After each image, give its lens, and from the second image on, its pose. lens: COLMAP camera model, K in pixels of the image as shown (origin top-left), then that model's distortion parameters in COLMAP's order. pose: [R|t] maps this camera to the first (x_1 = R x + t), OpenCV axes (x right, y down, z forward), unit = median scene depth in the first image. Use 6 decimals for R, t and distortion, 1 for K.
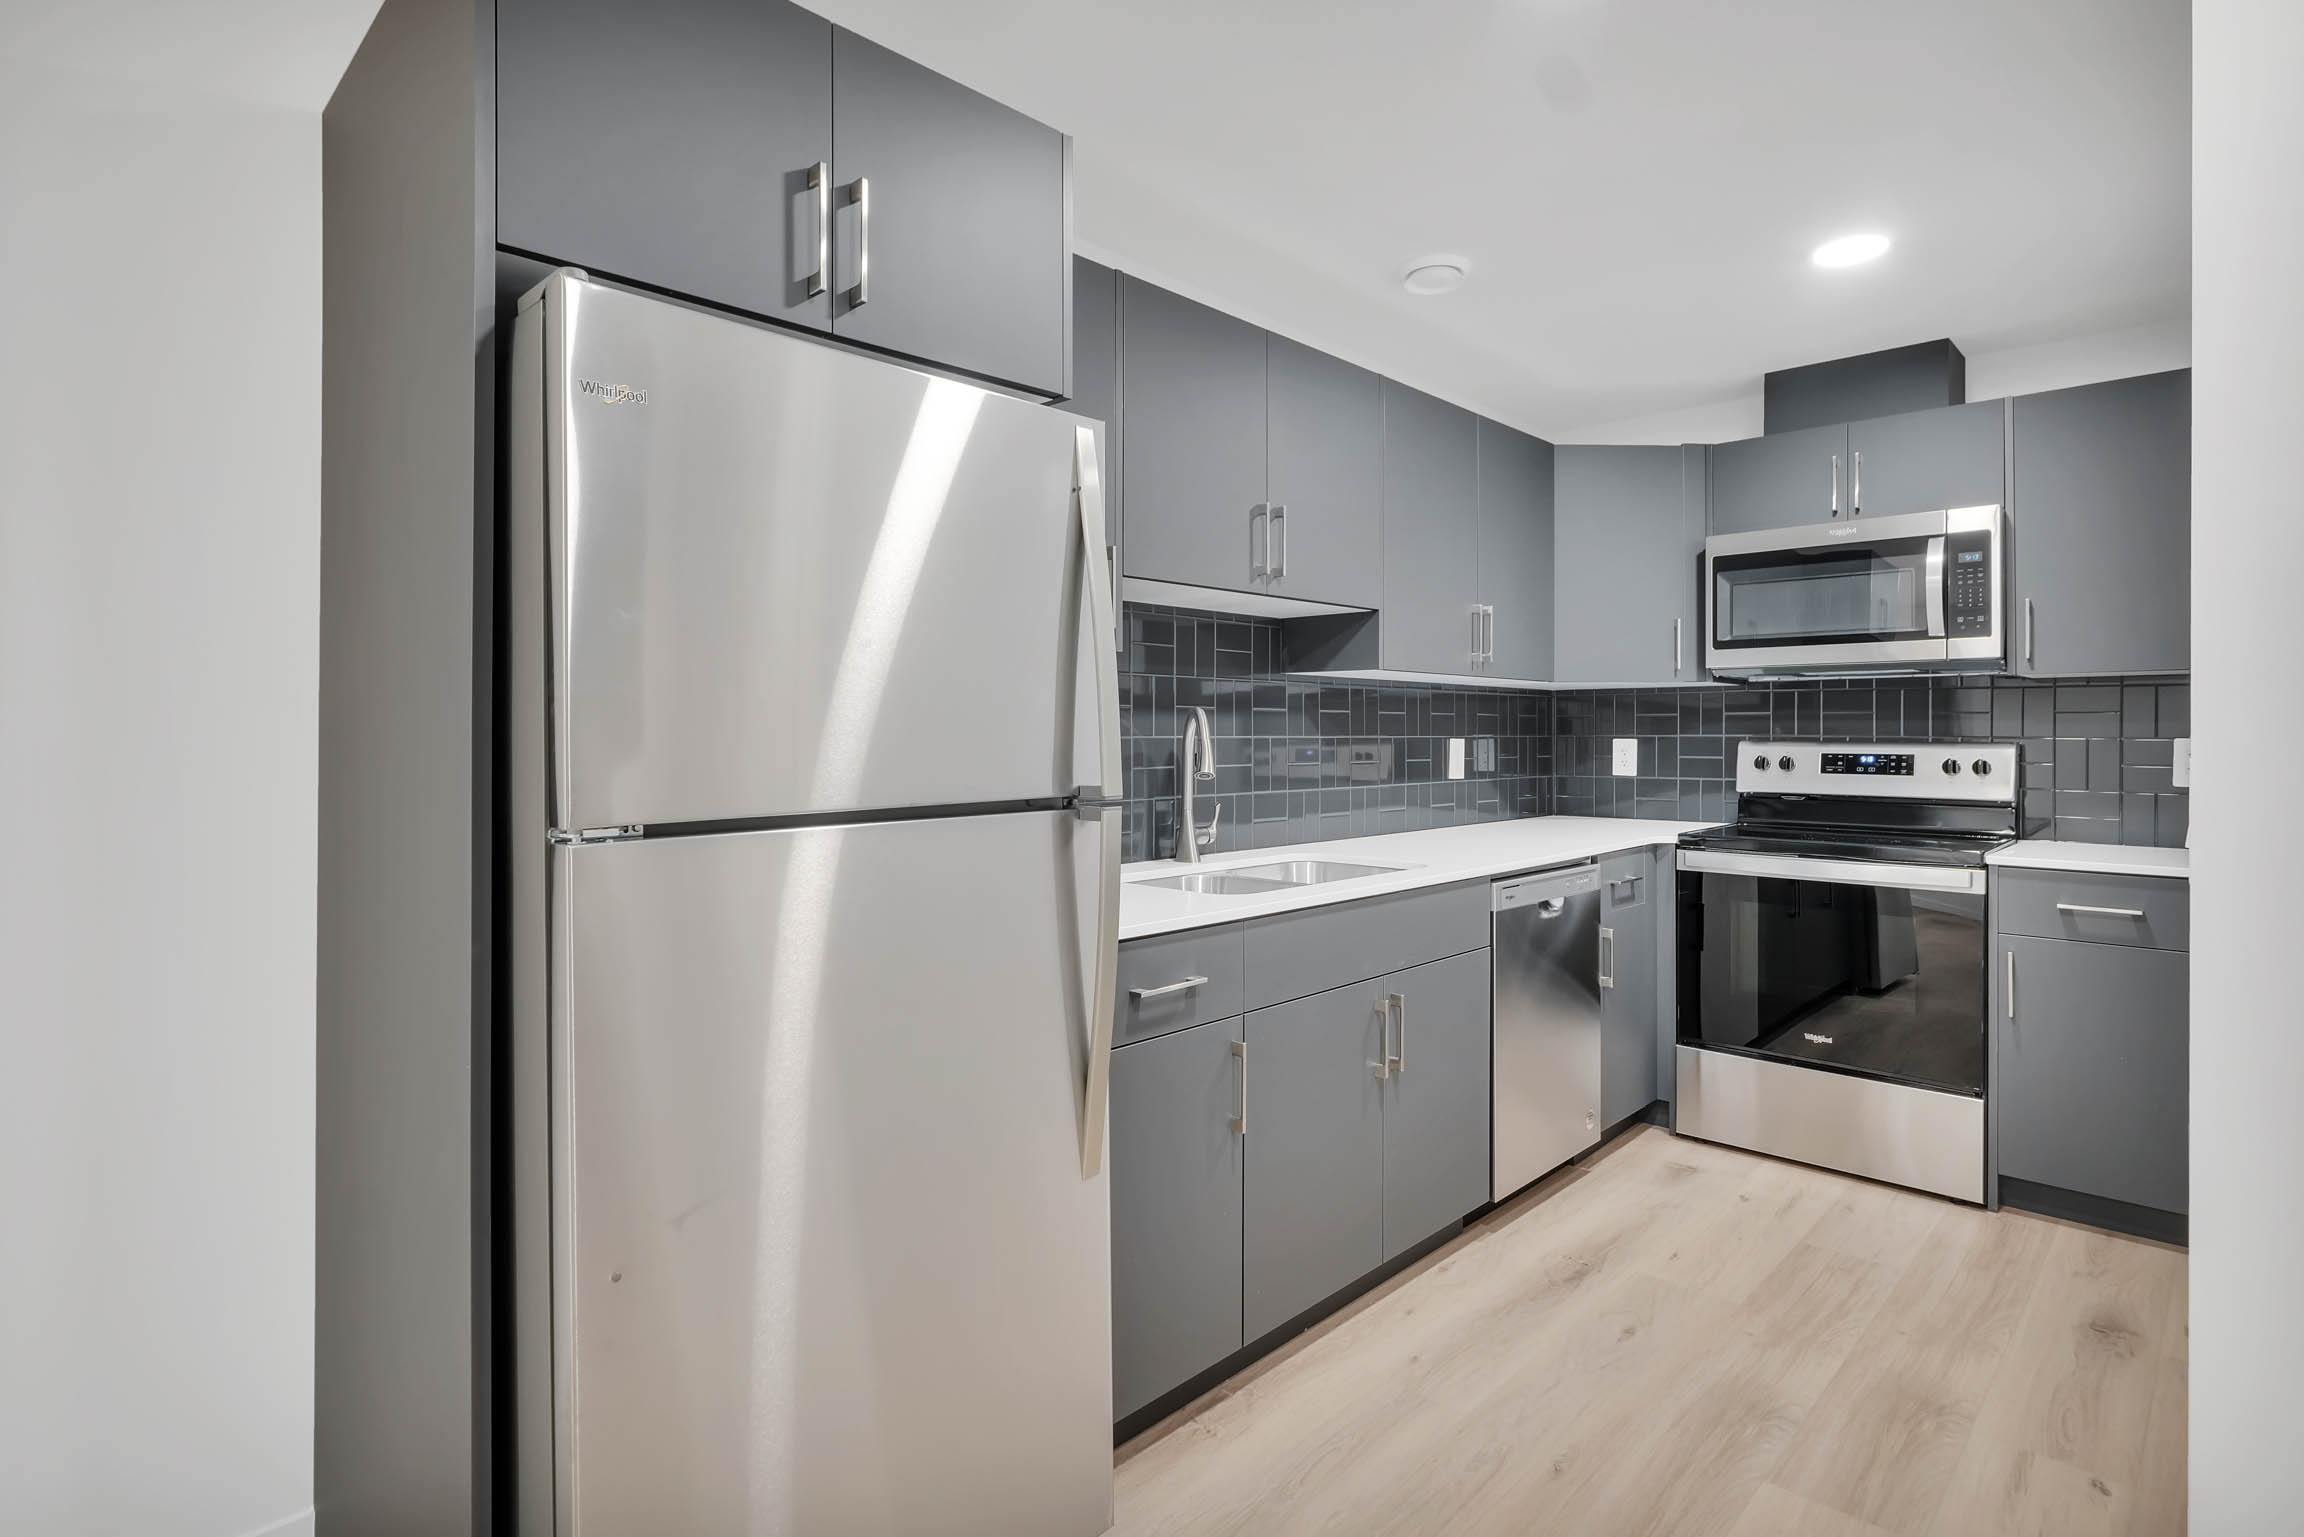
lens RADIAL K [[1162.1, 0, 1159.3], [0, 1162.1, 731.5], [0, 0, 1]] dist [0.000855, 0.000132]
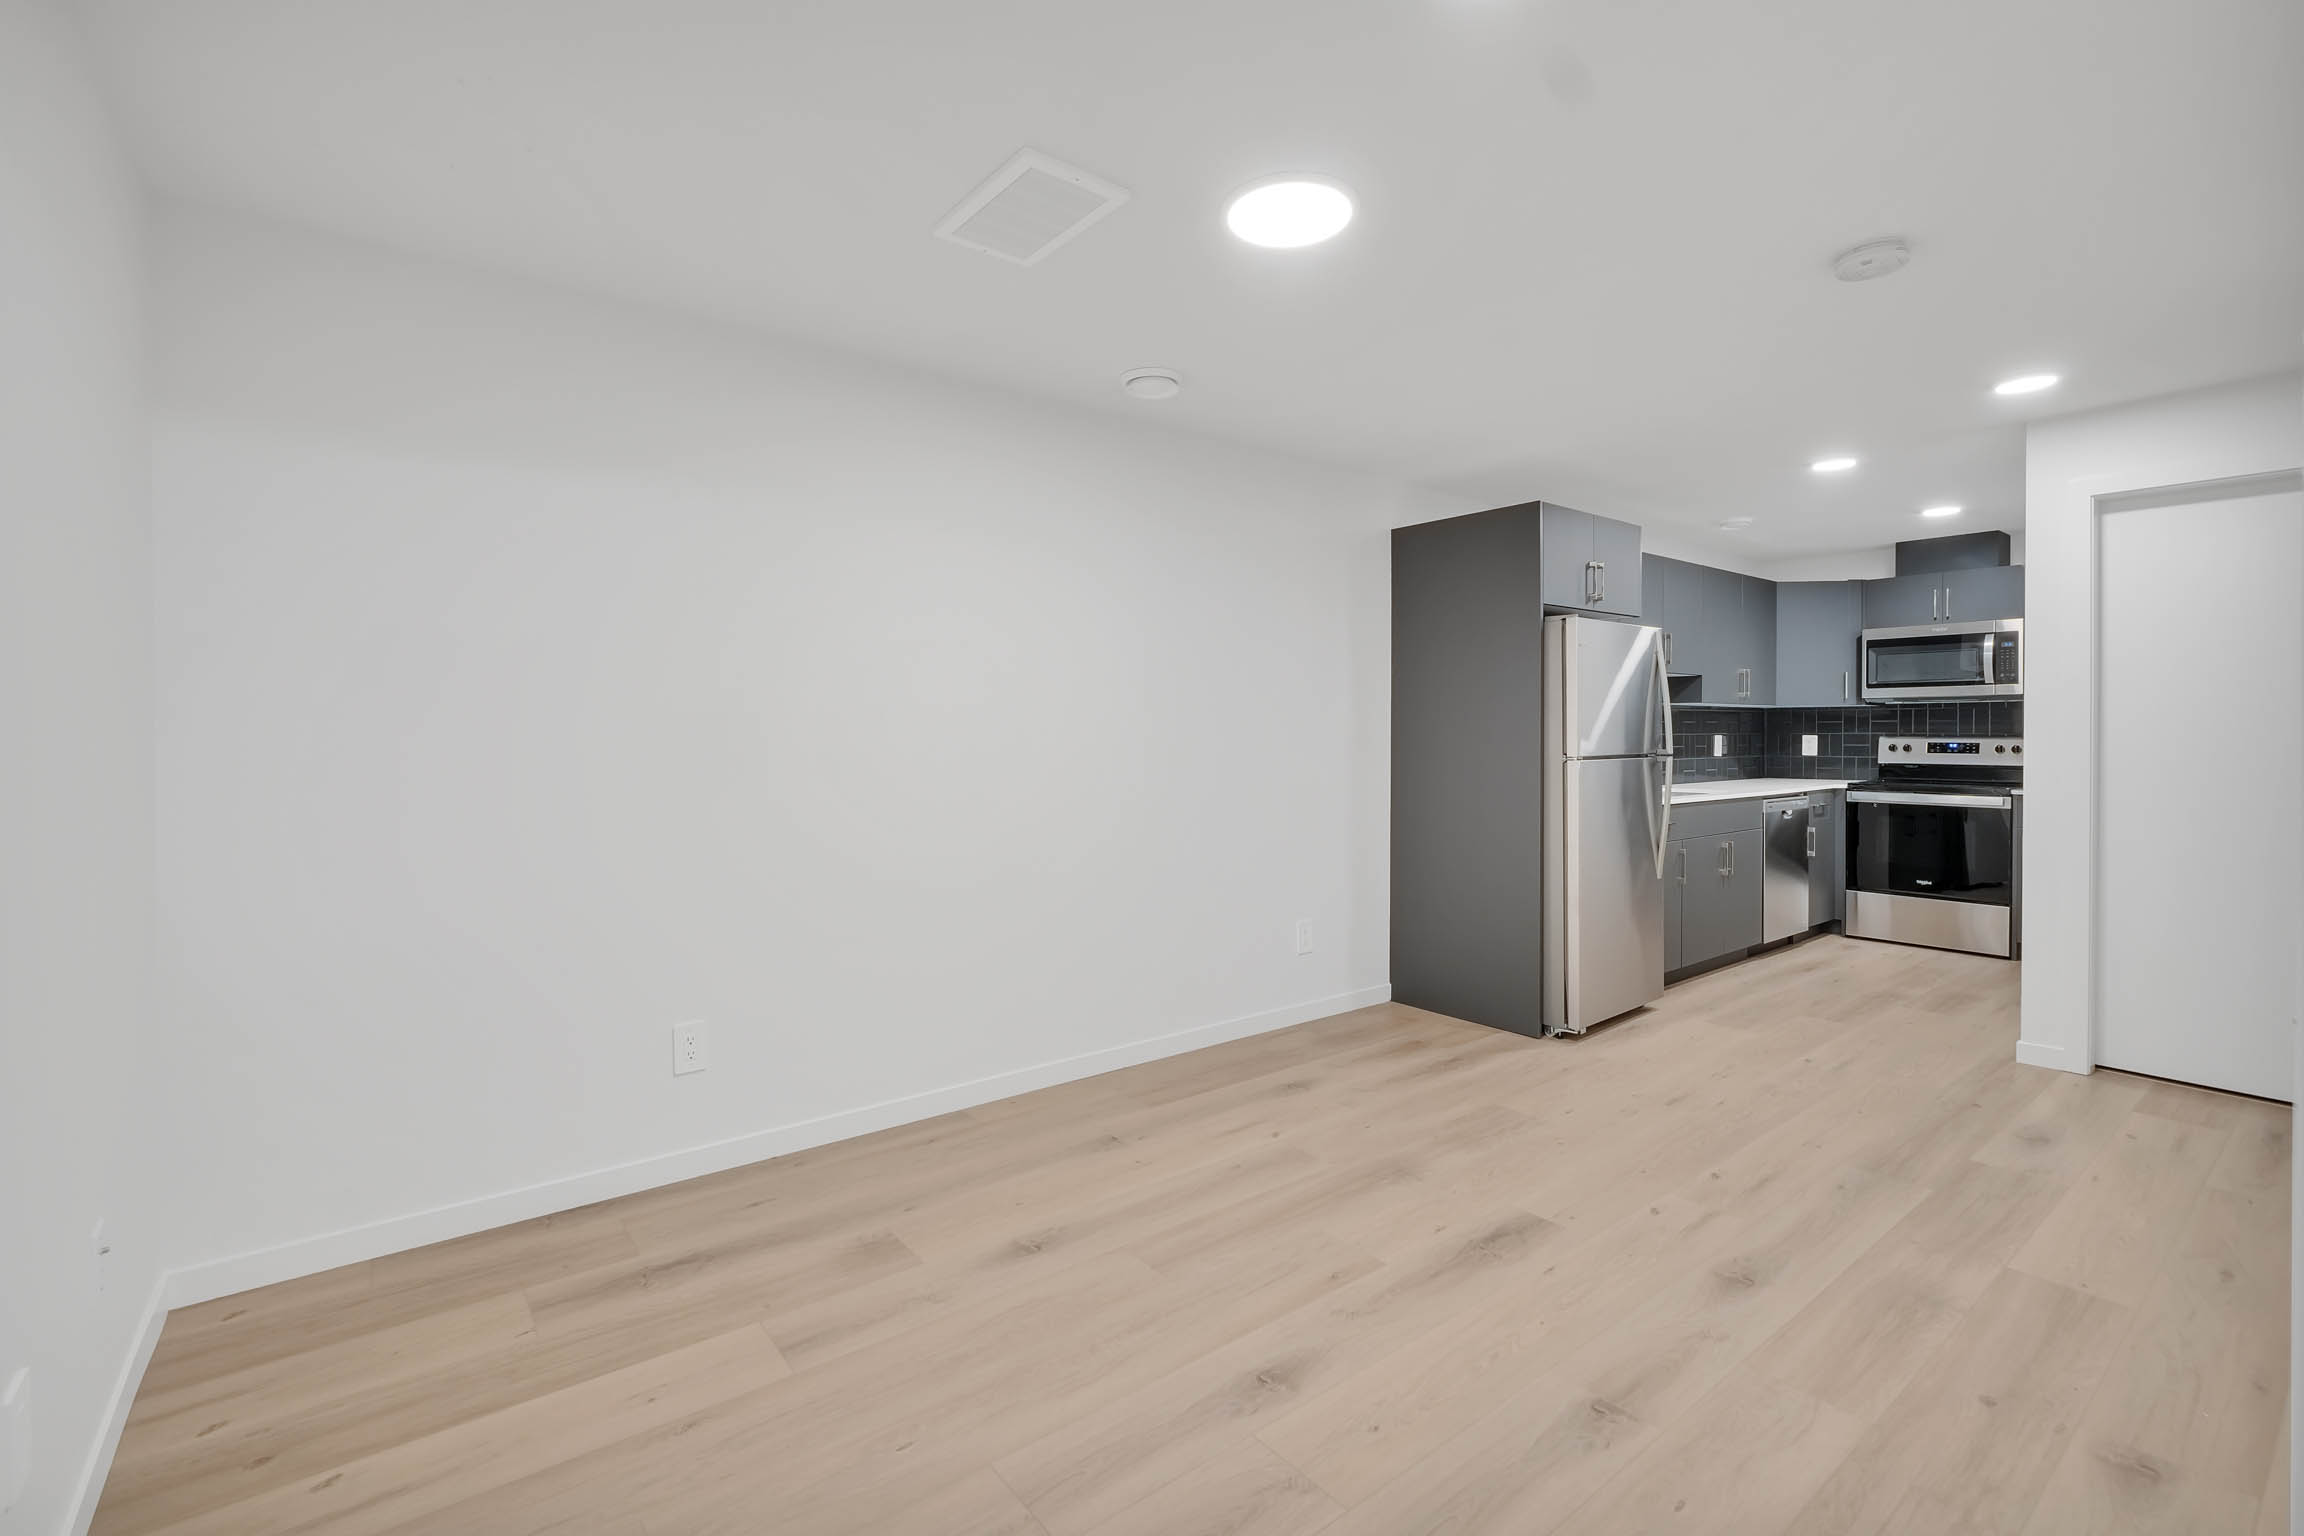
lens RADIAL K [[1024.5, 0, 1156.9], [0, 1024.5, 740.8], [0, 0, 1]] dist [-0.002434, -0.000291]
pose [[0.990692, 0.000082, -0.136125, -0.460525], [0.001164, 0.999958, 0.009074, -0.000602], [0.136120, -0.009148, 0.990650, -0.846458]]
